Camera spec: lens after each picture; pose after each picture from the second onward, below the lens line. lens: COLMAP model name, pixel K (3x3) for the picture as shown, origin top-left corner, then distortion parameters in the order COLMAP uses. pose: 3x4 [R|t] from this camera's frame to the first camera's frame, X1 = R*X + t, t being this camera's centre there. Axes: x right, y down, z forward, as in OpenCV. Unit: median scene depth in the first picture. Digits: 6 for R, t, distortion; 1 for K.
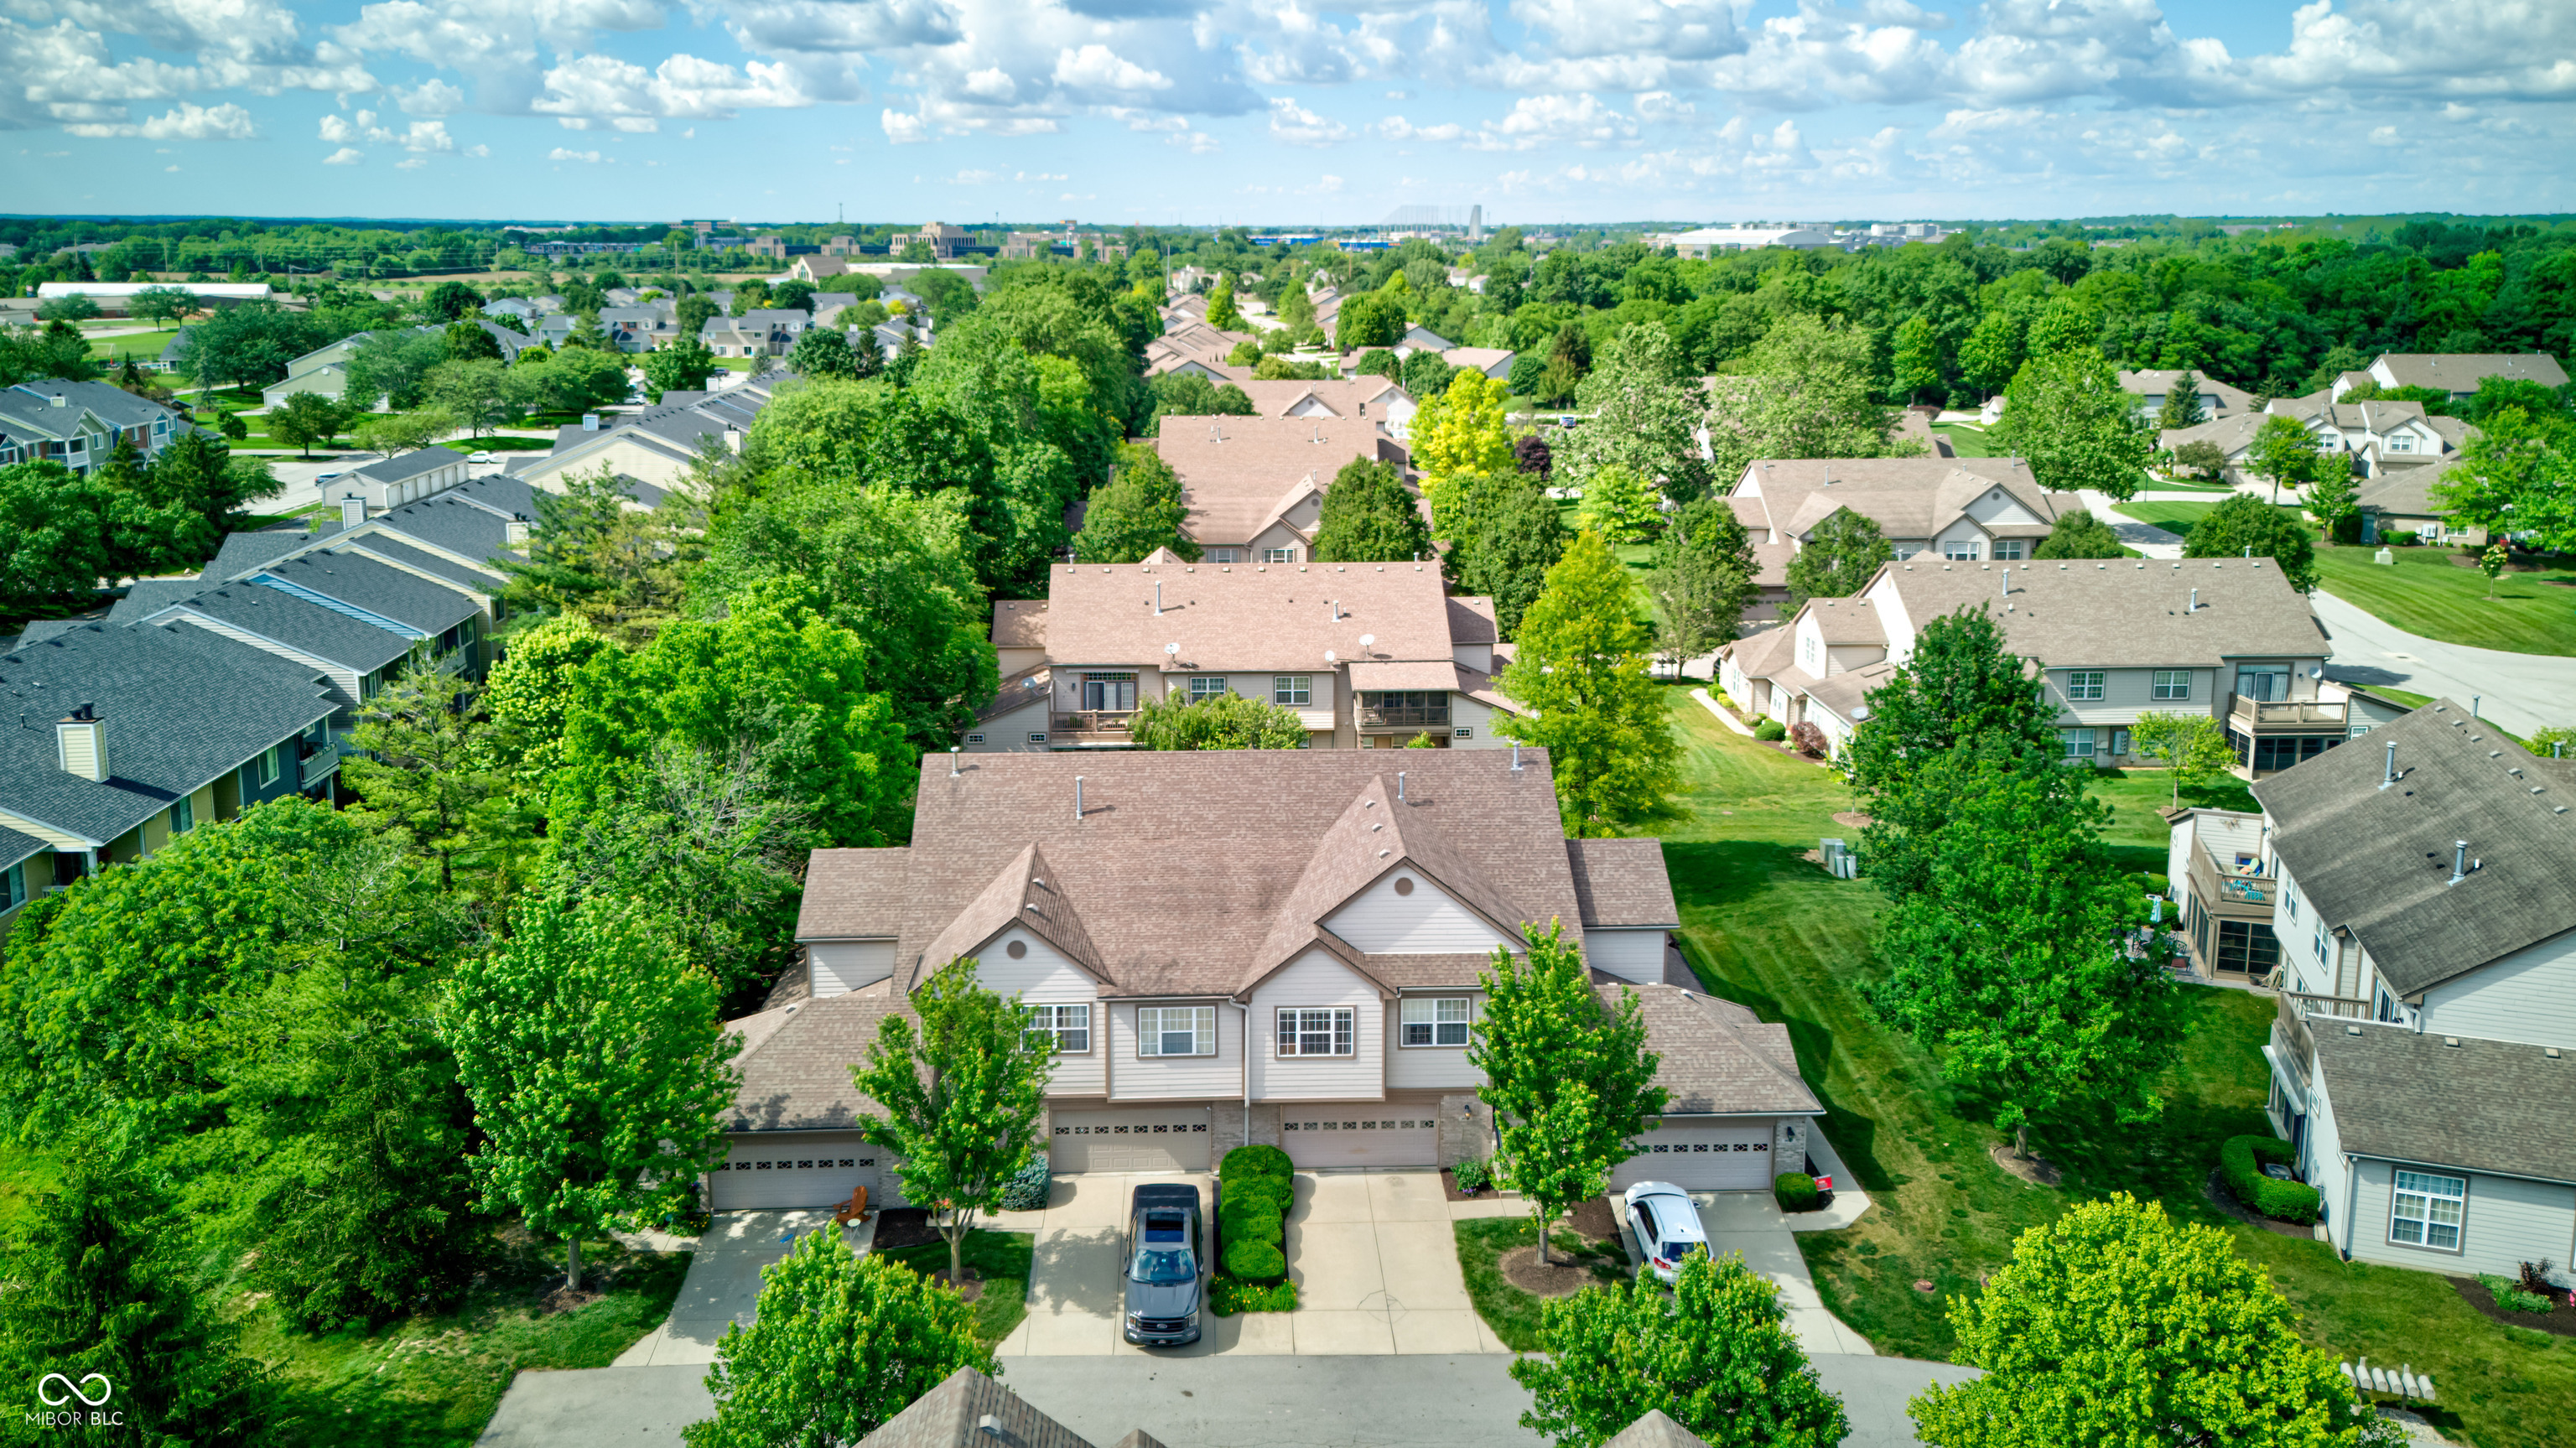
lens RADIAL K [[1877.0, 0, 1226.6], [0, 1877.0, 545.9], [0, 0, 1]] dist [0.080721, -0.071305]
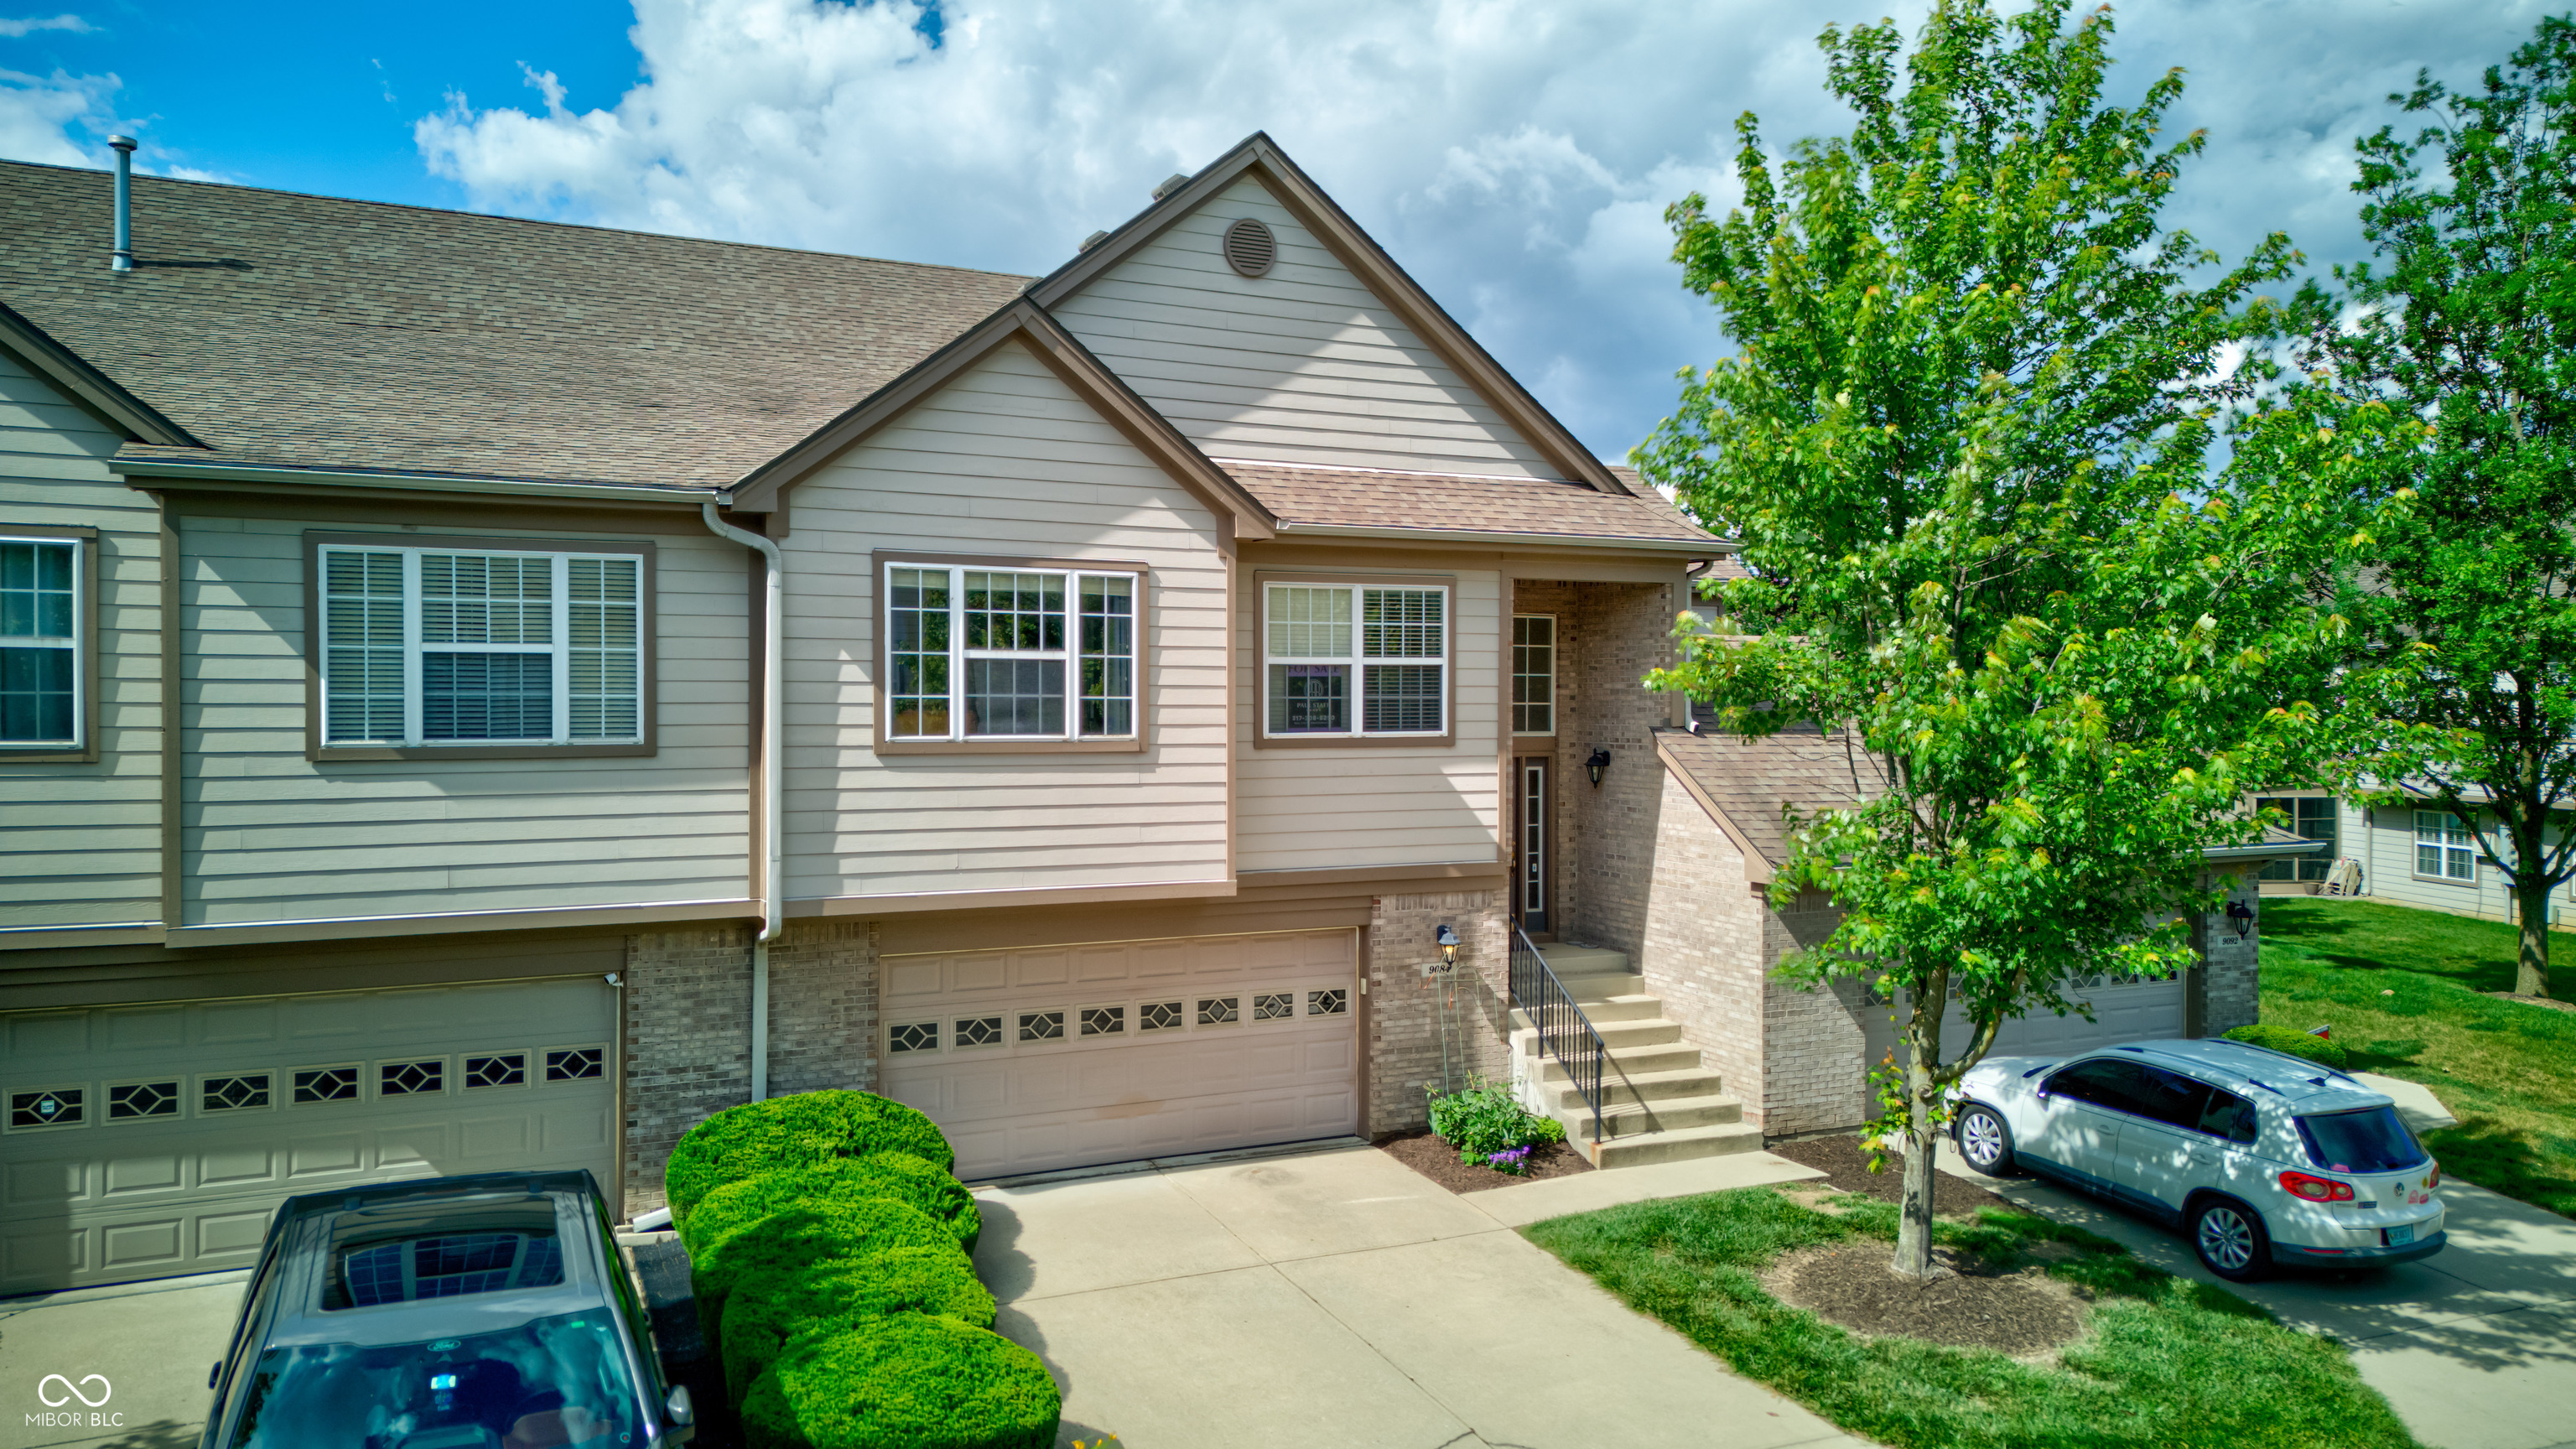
lens RADIAL K [[1776.8, 0, 1288.0], [0, 1776.8, 724.5], [0, 0, 1]] dist [0.074253, -0.057844]
pose [[0.917008, 0.001913, 0.398863, -0.024161], [0.059637, 0.988091, -0.141846, 0.309684], [-0.394384, 0.153861, 0.905973, 0.734653]]
